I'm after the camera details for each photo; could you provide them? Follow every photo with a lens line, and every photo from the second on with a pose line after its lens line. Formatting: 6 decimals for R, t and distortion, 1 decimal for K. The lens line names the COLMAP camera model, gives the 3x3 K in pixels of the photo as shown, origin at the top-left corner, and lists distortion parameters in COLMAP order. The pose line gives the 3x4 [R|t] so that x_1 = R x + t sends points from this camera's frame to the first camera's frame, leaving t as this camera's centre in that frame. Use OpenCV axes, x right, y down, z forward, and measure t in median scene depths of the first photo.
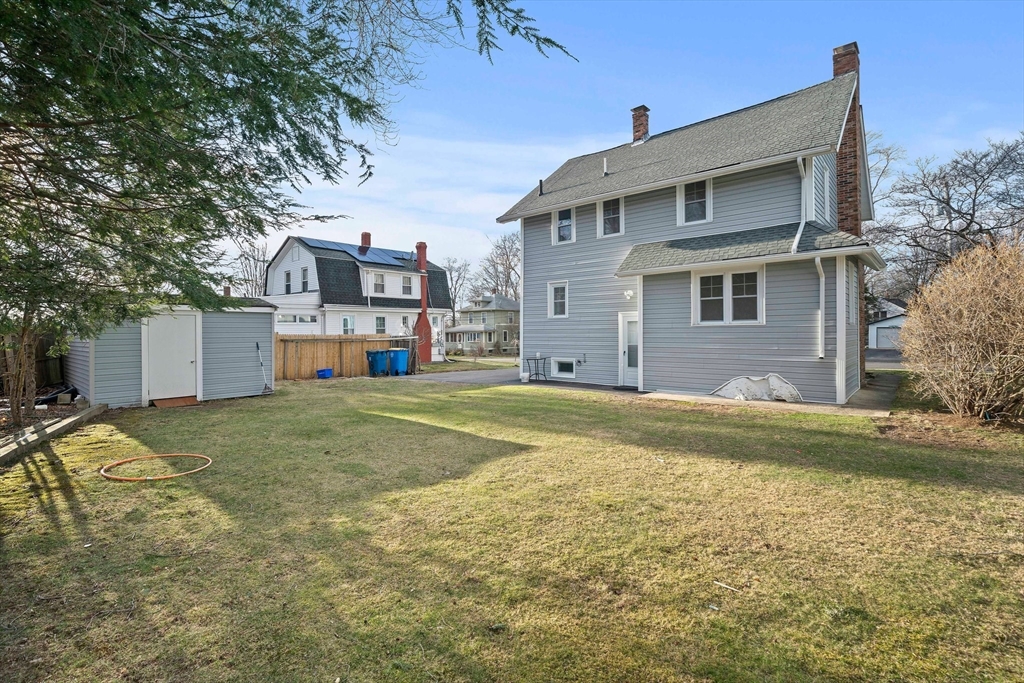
lens RADIAL K [[454.9, 0, 511.9], [0, 454.9, 335.5], [0, 0, 1]] dist [-0.000406, 0.000149]
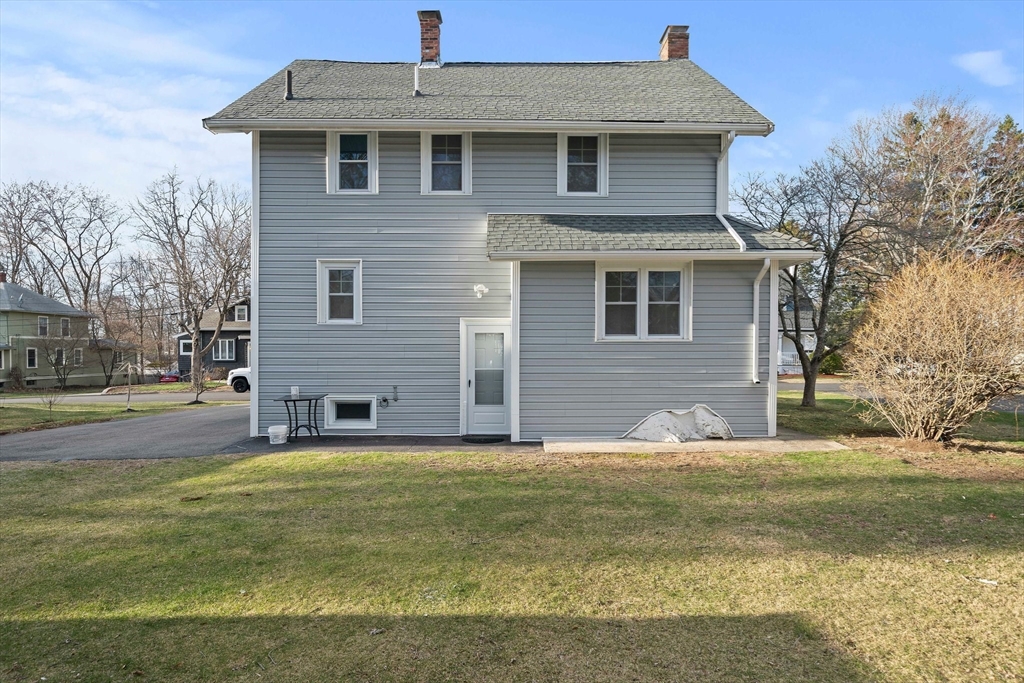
lens RADIAL K [[561.5, 0, 511.5], [0, 561.5, 365.4], [0, 0, 1]] dist [0.004050, -0.000039]
pose [[0.744991, -0.009766, 0.667003, -0.251801], [0.000010, 0.999893, 0.014629, 0.002664], [-0.667074, -0.010892, 0.744911, 0.415677]]
